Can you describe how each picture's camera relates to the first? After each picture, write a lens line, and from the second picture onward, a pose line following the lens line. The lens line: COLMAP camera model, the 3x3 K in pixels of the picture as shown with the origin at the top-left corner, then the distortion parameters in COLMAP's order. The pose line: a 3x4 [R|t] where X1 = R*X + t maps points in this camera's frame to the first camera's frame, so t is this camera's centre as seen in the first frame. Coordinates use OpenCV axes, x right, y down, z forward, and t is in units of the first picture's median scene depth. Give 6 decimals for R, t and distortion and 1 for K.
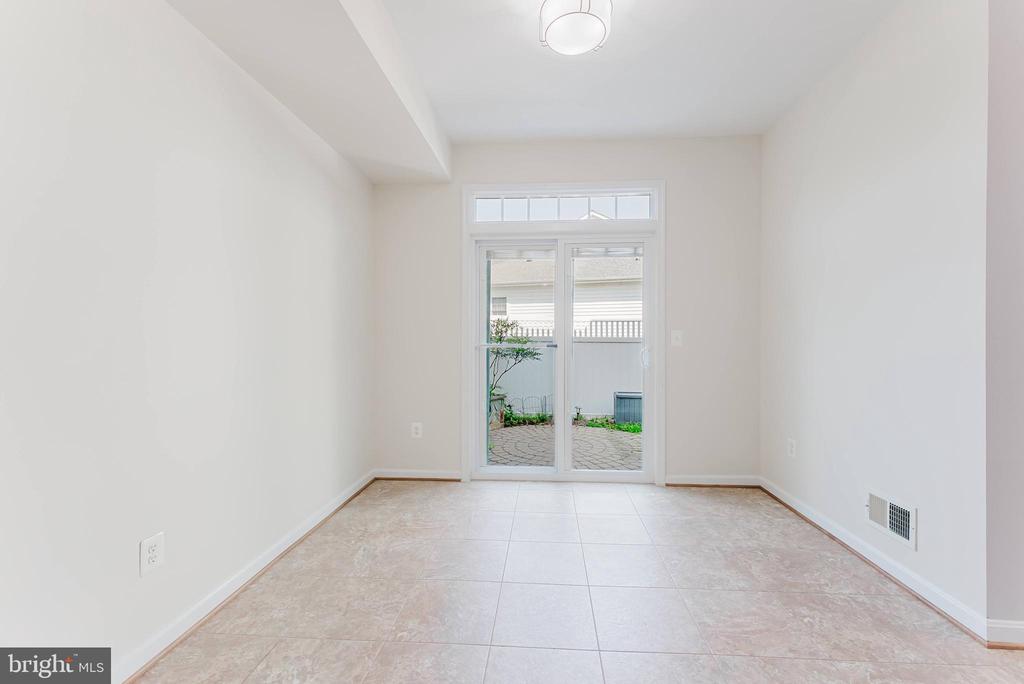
lens RADIAL K [[423.7, 0, 512.0], [0, 423.7, 342.0], [0, 0, 1]] dist [-0.001432, 0.000035]
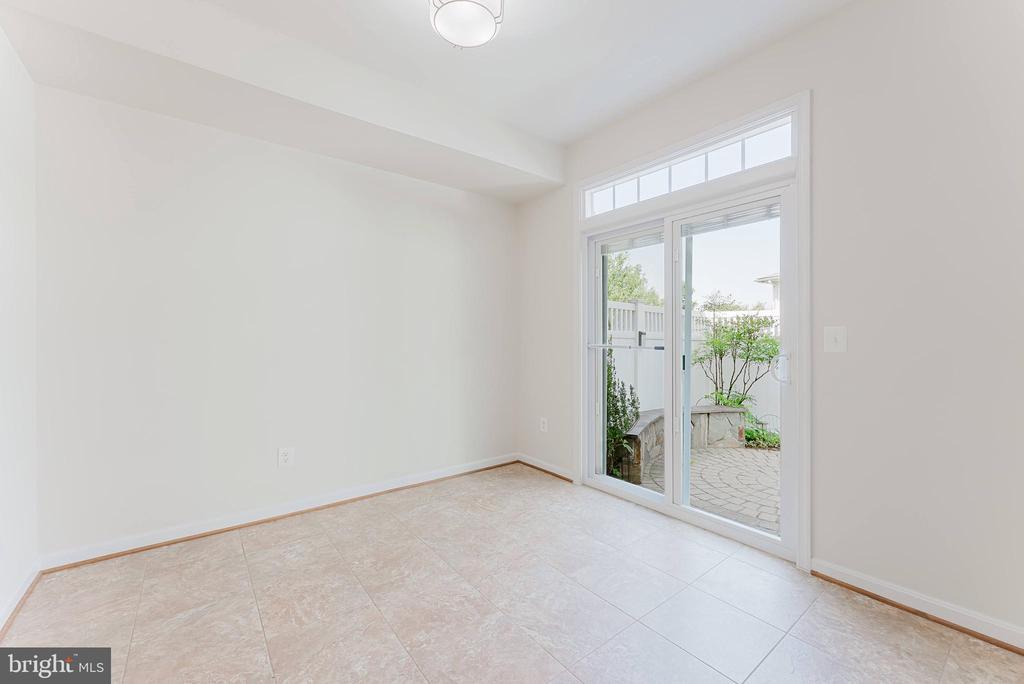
lens RADIAL K [[412.9, 0, 512.0], [0, 412.9, 342.0], [0, 0, 1]] dist [-0.000956, 0.000194]
pose [[0.665235, 0.009273, -0.746576, 0.506407], [-0.008060, 0.999954, 0.005238, -0.005012], [0.746590, 0.002533, 0.665279, 0.249876]]
